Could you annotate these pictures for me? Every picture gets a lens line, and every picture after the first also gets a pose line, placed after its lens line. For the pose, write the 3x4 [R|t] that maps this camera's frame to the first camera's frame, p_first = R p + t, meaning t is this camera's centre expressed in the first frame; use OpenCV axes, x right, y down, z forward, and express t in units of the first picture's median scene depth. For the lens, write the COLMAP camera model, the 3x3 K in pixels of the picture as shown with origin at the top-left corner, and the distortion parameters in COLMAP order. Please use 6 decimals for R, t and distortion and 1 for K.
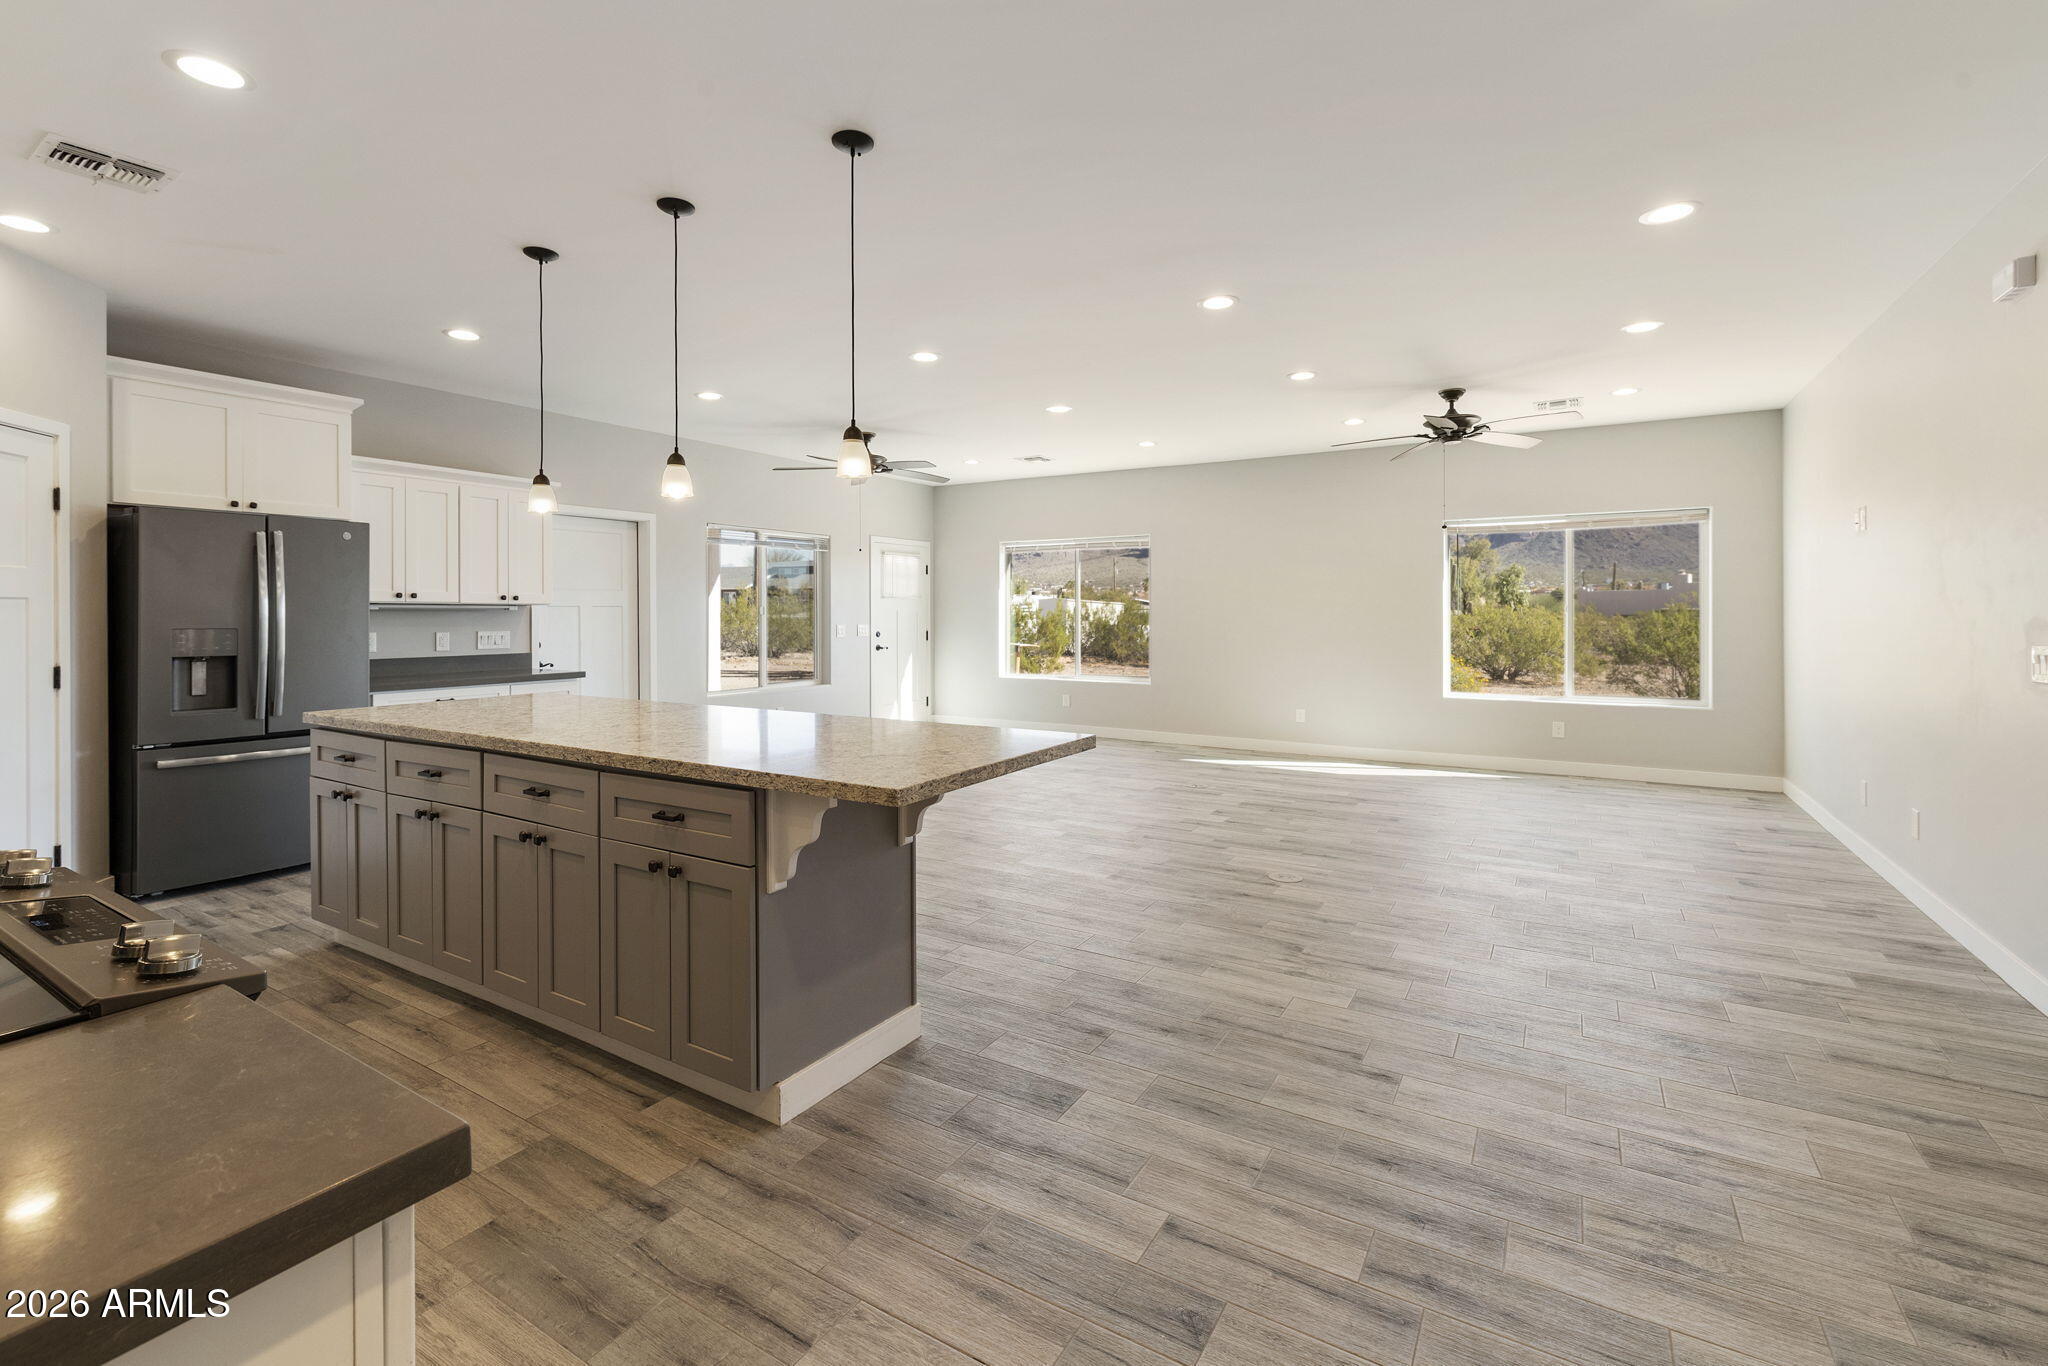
lens RADIAL K [[902.7, 0, 991.5], [0, 902.7, 609.1], [0, 0, 1]] dist [0.001111, -0.002368]
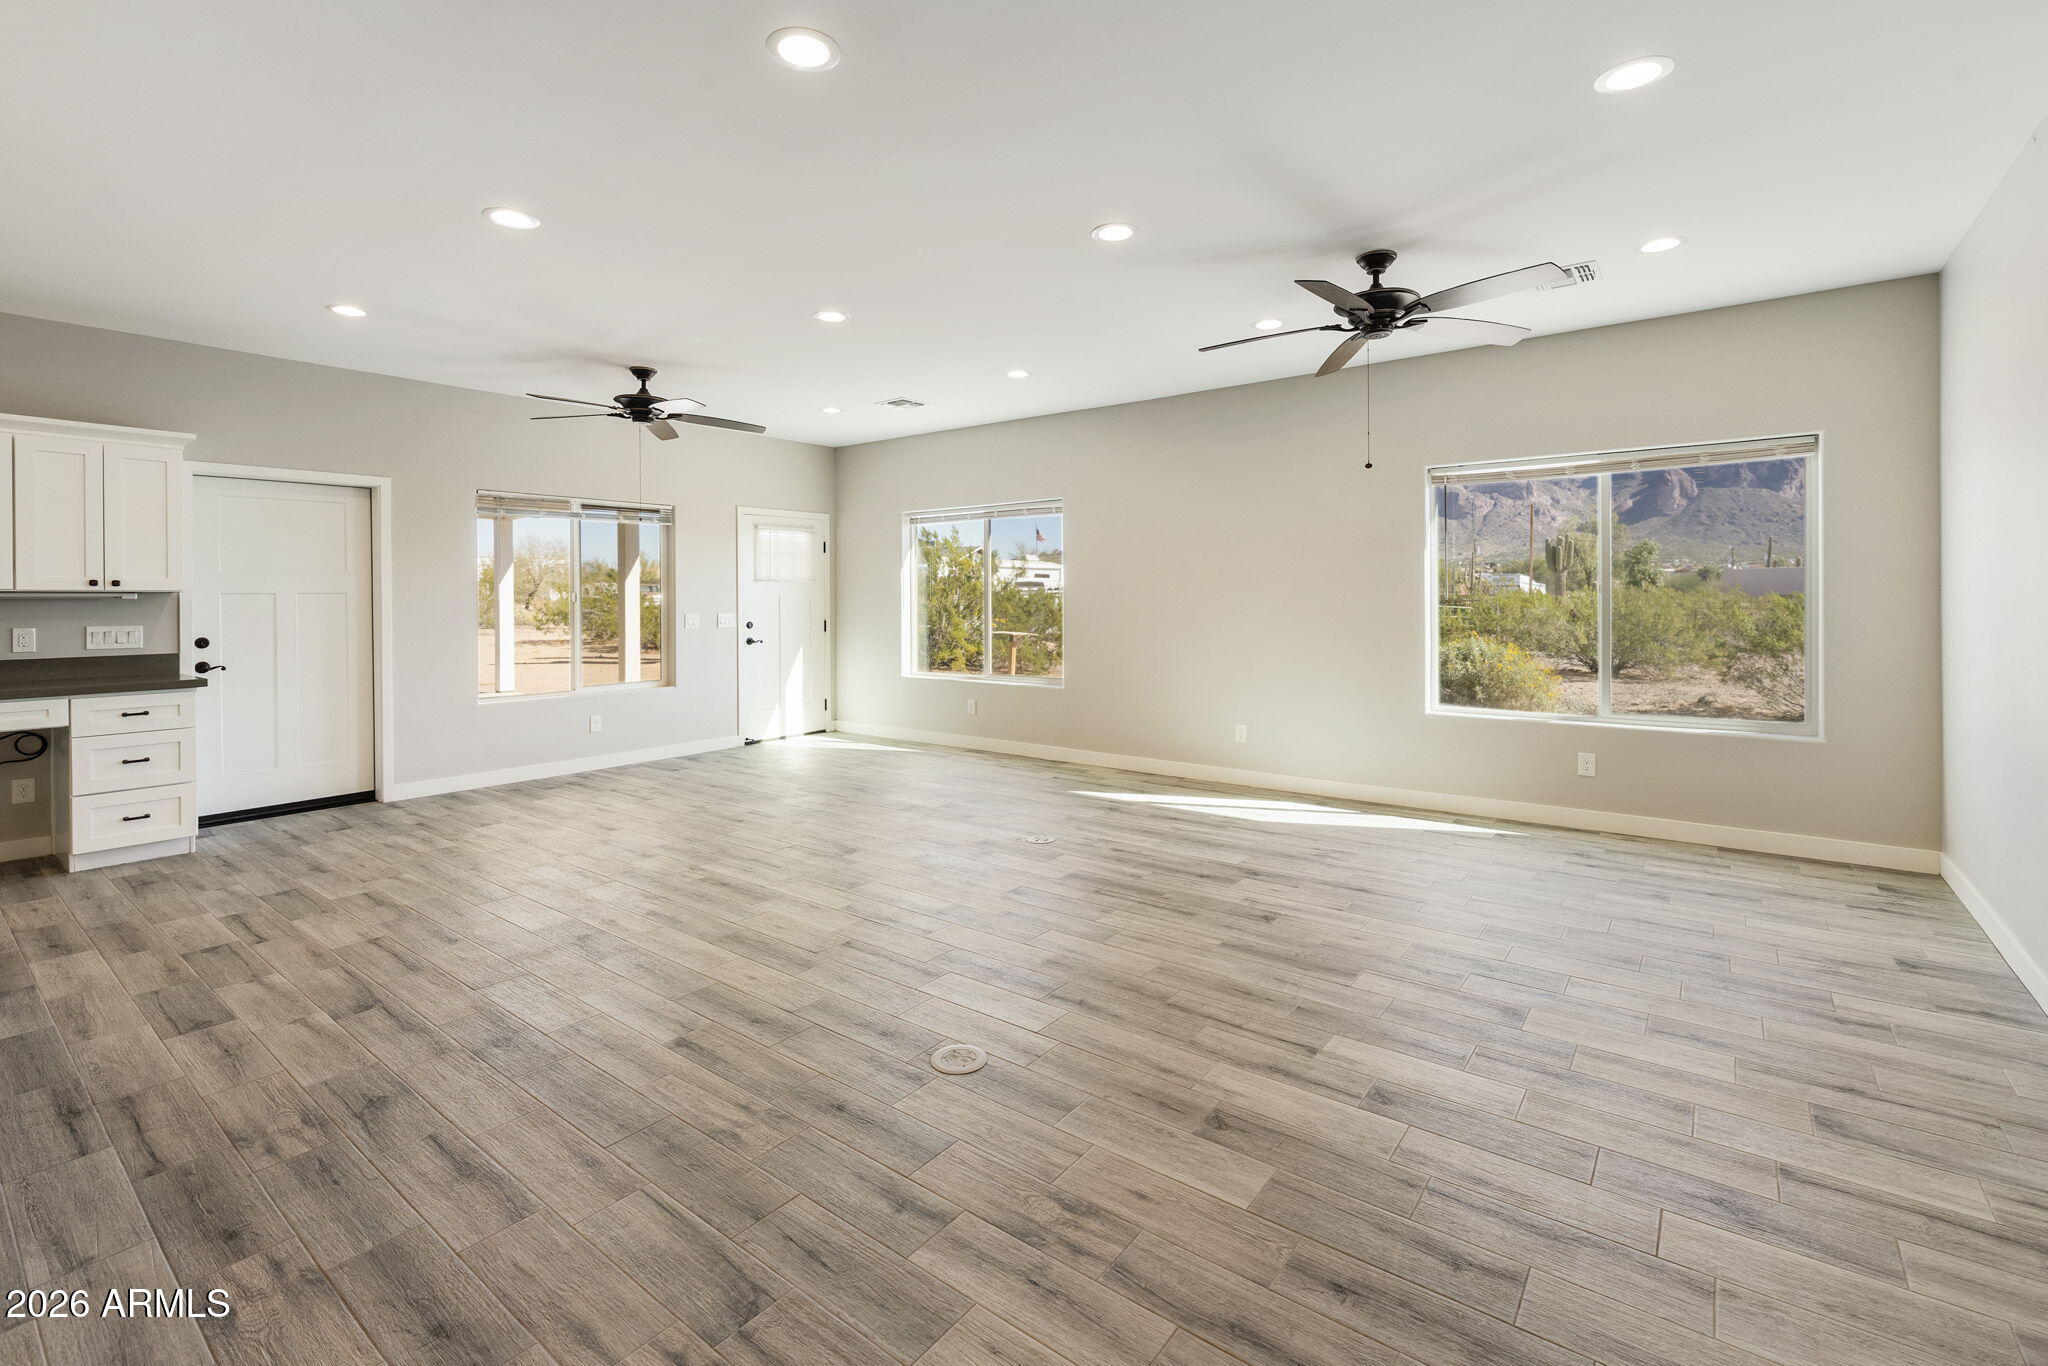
lens RADIAL K [[902.7, 0, 999.4], [0, 902.7, 599.2], [0, 0, 1]] dist [0.001111, -0.002368]
pose [[0.994368, -0.005218, -0.105856, 0.287985], [0.005871, 0.999966, 0.005856, 0.000792], [0.105822, -0.006444, 0.994364, 0.301346]]
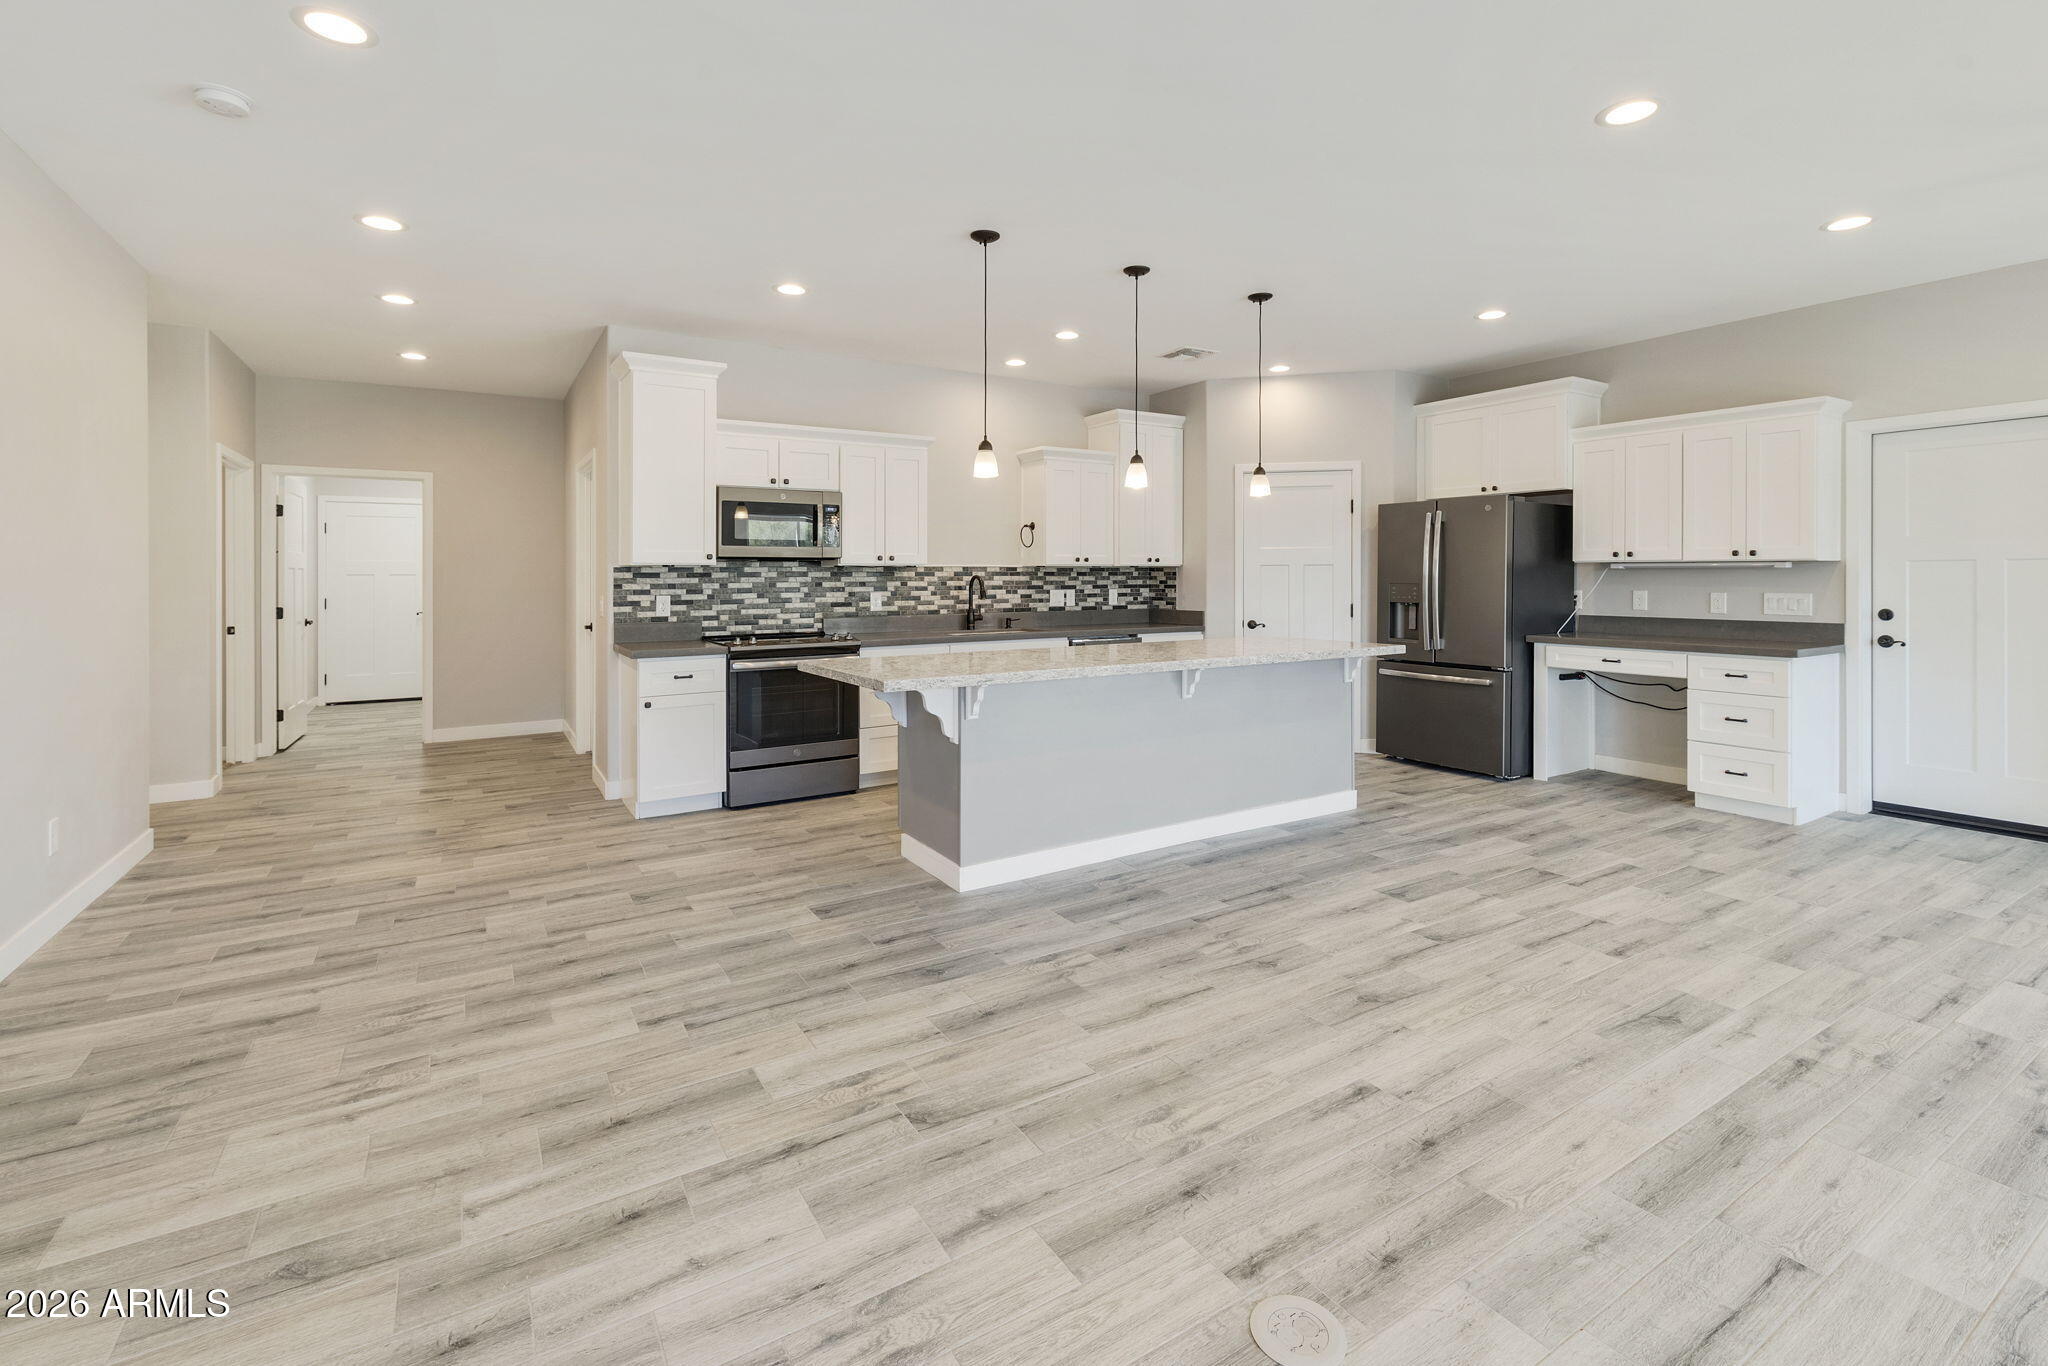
lens RADIAL K [[902.7, 0, 1037.9], [0, 902.7, 577.5], [0, 0, 1]] dist [0.001111, -0.002368]
pose [[-0.417781, 0.006336, -0.908526, 0.476886], [0.007220, 0.999967, 0.003654, 0.001871], [0.908519, -0.005033, -0.417813, 0.736253]]
